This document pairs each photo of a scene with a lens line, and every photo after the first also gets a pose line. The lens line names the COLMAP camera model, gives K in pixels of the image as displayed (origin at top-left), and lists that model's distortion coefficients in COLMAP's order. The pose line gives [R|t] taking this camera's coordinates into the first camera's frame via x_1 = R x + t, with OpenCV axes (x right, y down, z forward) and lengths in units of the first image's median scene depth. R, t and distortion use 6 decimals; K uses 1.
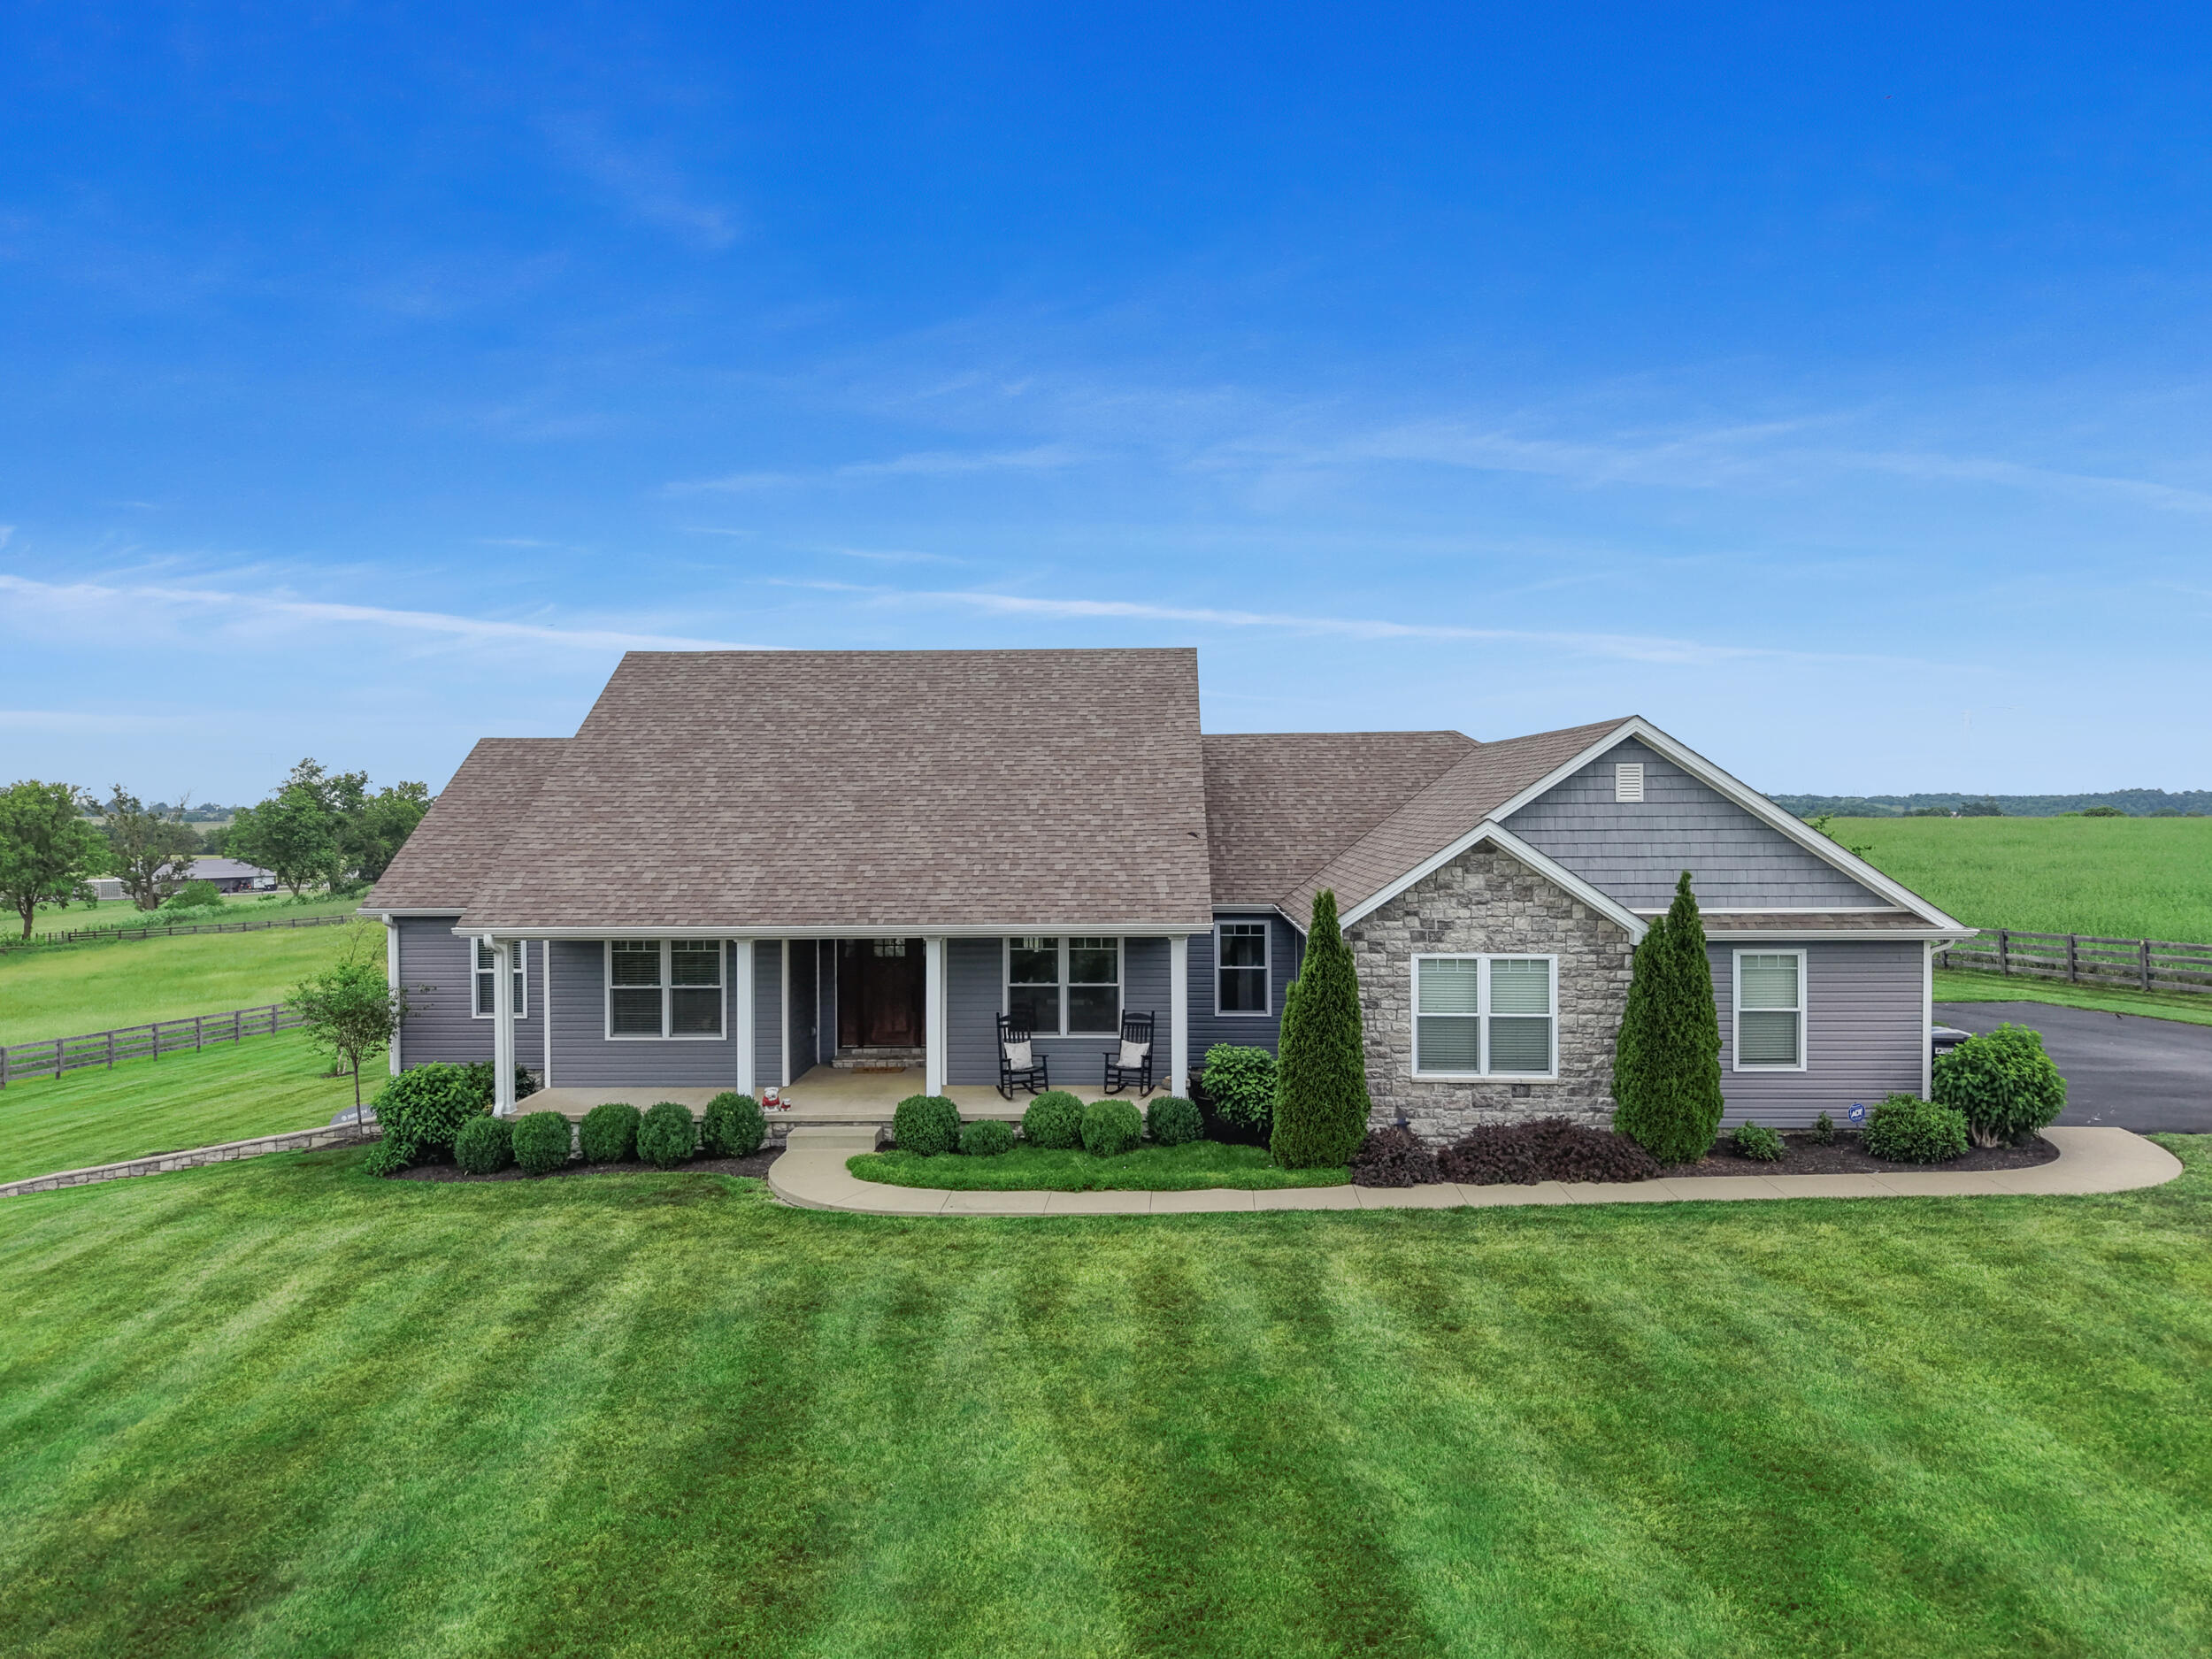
lens RADIAL K [[1580.9, 0, 1106.0], [0, 1580.9, 829.5], [0, 0, 1]] dist [0.005413, 0.000140]
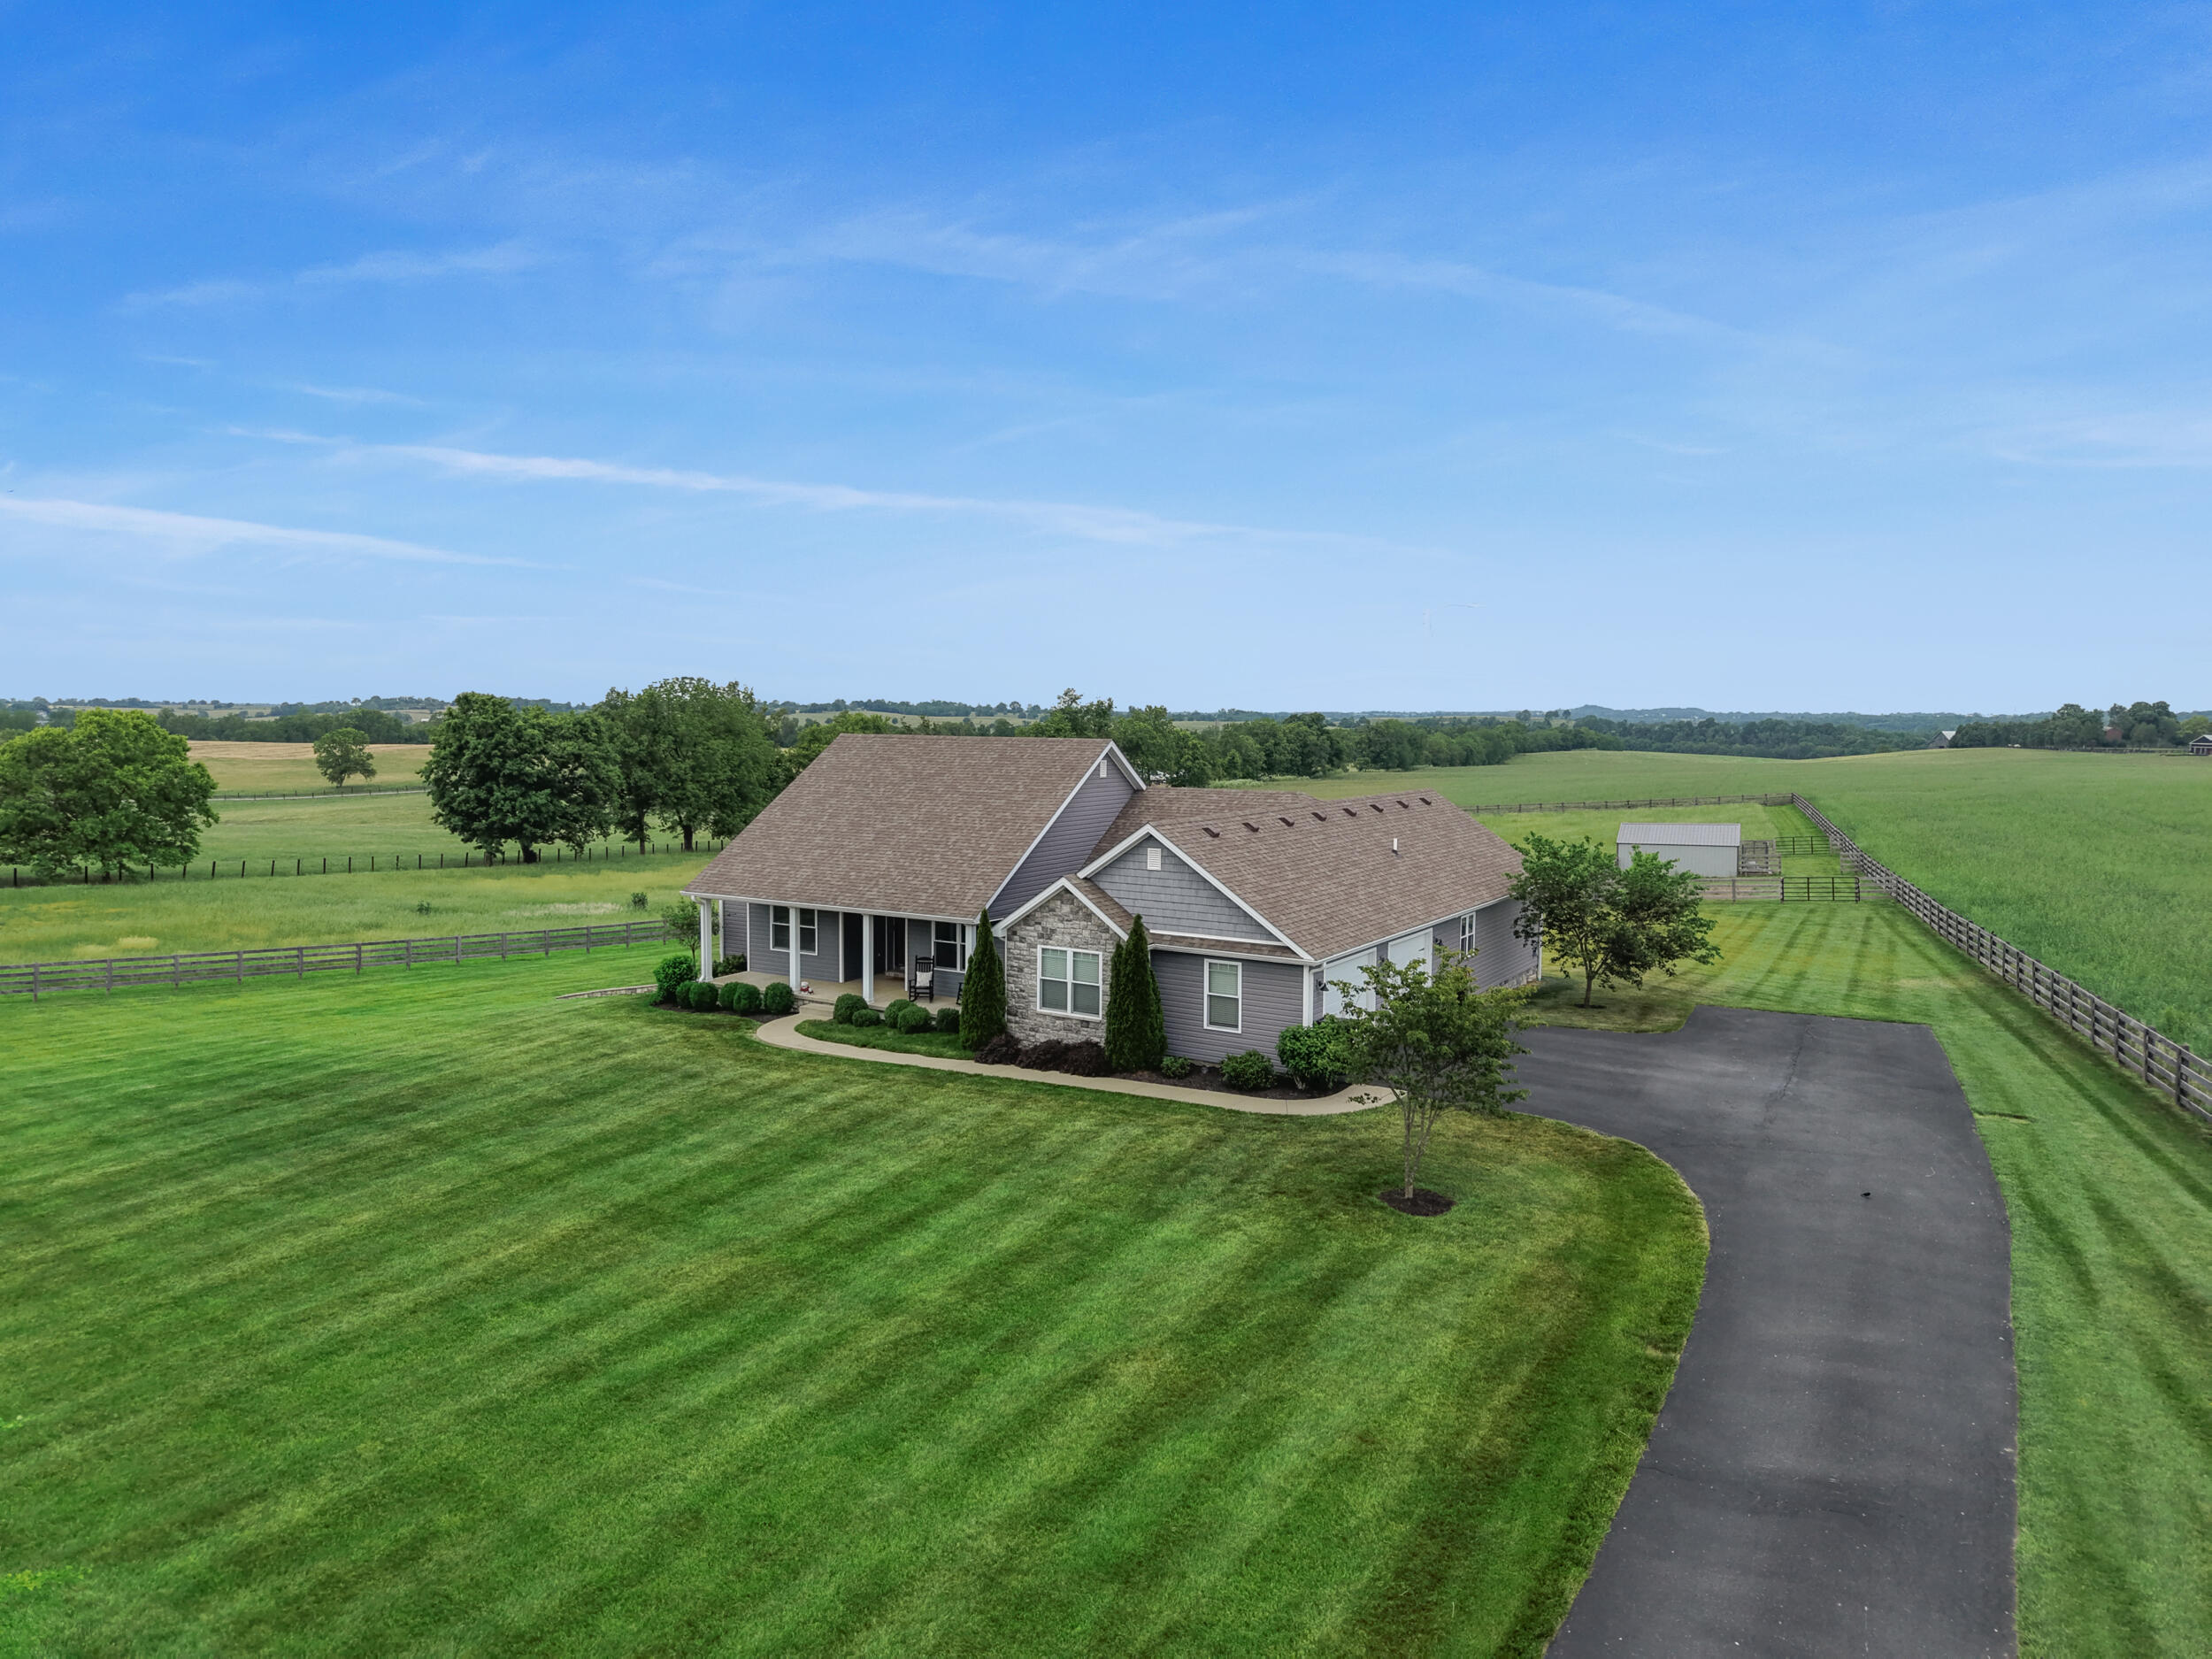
lens RADIAL K [[1580.9, 0, 1106.0], [0, 1580.9, 829.5], [0, 0, 1]] dist [0.005413, 0.000140]
pose [[0.869108, 0.051485, -0.491935, 1.169581], [-0.019743, 0.997386, 0.069504, -0.187154], [0.494228, -0.050695, 0.867853, -0.564762]]
